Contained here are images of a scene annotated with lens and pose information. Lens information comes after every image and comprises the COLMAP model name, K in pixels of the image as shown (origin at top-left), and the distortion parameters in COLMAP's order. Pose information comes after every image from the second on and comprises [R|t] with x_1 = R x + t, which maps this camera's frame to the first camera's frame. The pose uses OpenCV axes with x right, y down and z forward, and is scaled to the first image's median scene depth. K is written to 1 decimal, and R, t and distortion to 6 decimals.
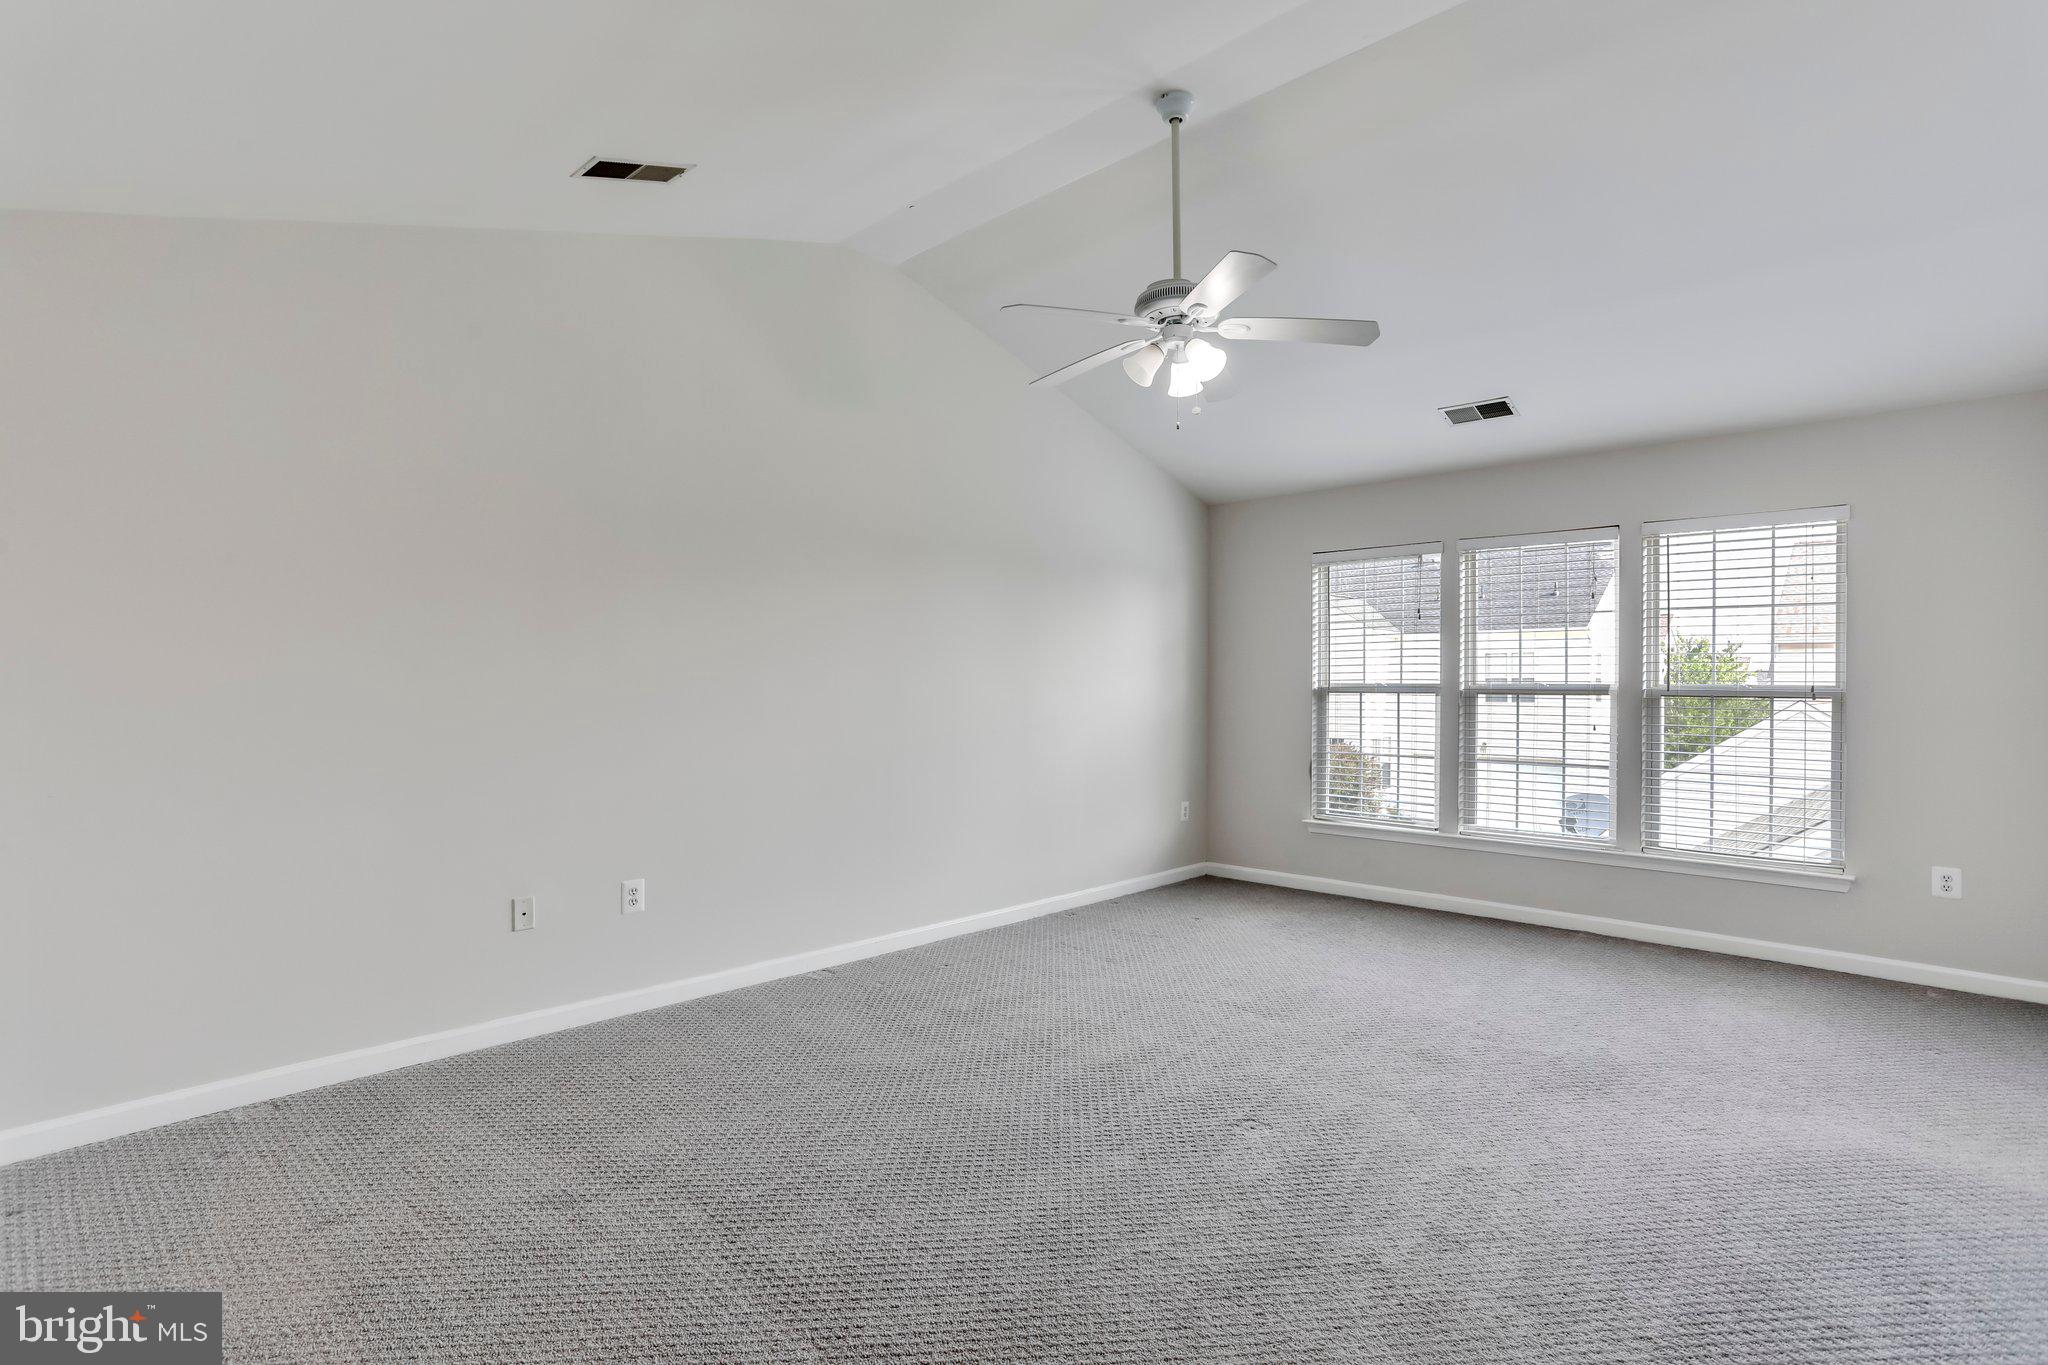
lens RADIAL K [[1002.3, 0, 1029.5], [0, 1002.3, 690.9], [0, 0, 1]] dist [-0.054485, 0.023606]
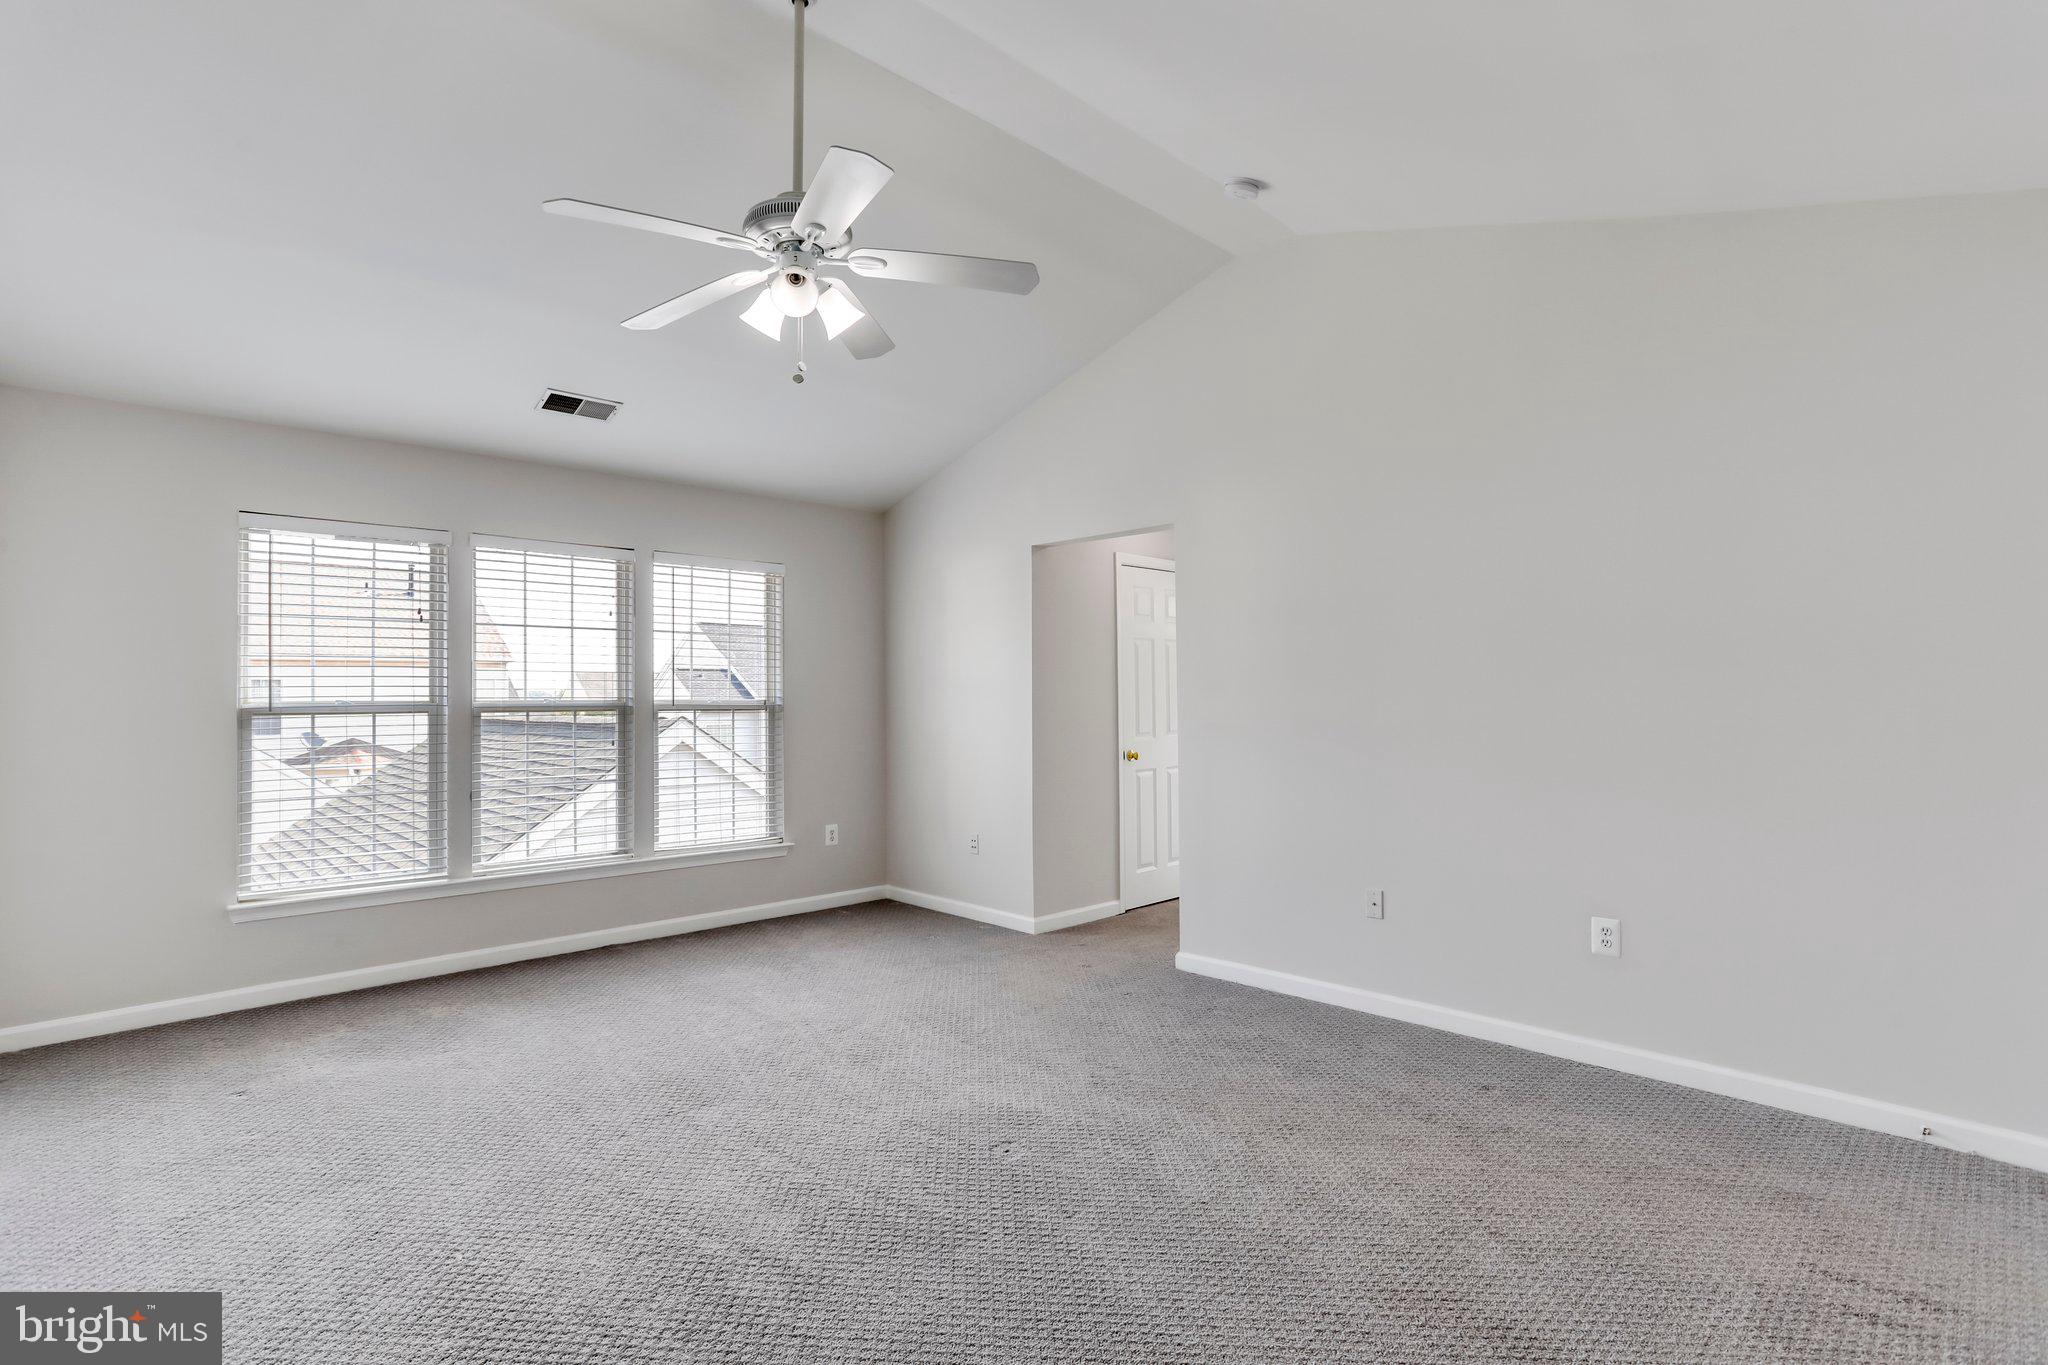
lens RADIAL K [[1002.3, 0, 1029.5], [0, 1002.3, 690.9], [0, 0, 1]] dist [-0.054485, 0.023606]
pose [[0.038000, 0.001054, 0.999277, -0.443035], [0.012108, 0.999926, -0.001515, -0.009553], [-0.999204, 0.012157, 0.037984, 0.542216]]
